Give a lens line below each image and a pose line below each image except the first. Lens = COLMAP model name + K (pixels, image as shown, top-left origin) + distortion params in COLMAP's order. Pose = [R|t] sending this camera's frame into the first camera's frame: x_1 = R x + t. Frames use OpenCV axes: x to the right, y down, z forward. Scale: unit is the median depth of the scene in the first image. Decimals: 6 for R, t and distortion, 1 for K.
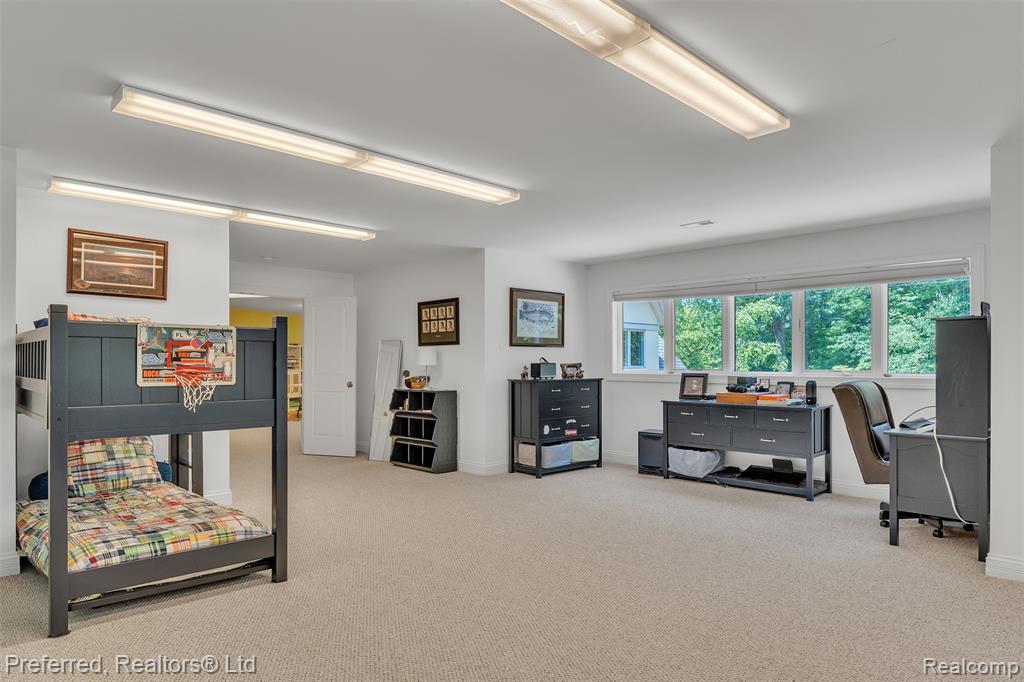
lens RADIAL K [[623.3, 0, 511.3], [0, 623.3, 361.8], [0, 0, 1]] dist [0.000112, 0.000432]
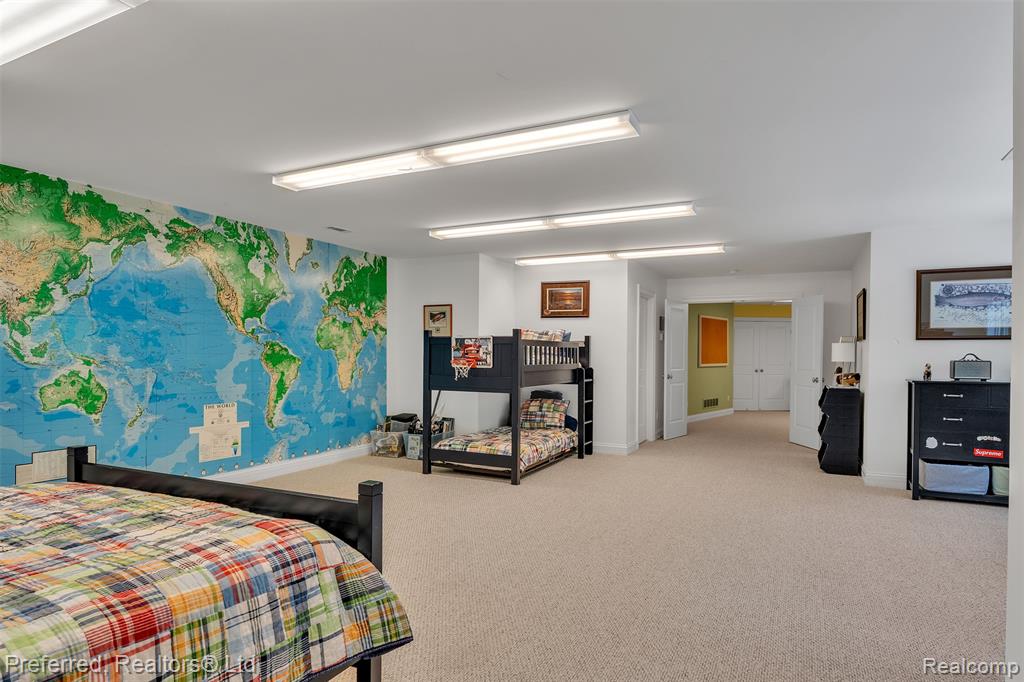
lens RADIAL K [[583.7, 0, 510.3], [0, 583.7, 360.8], [0, 0, 1]] dist [-0.002989, -0.000718]
pose [[0.337442, 0.009178, -0.941302, 0.818643], [-0.007343, 0.999948, 0.007118, 0.002094], [0.941318, 0.004510, 0.337491, 0.328077]]
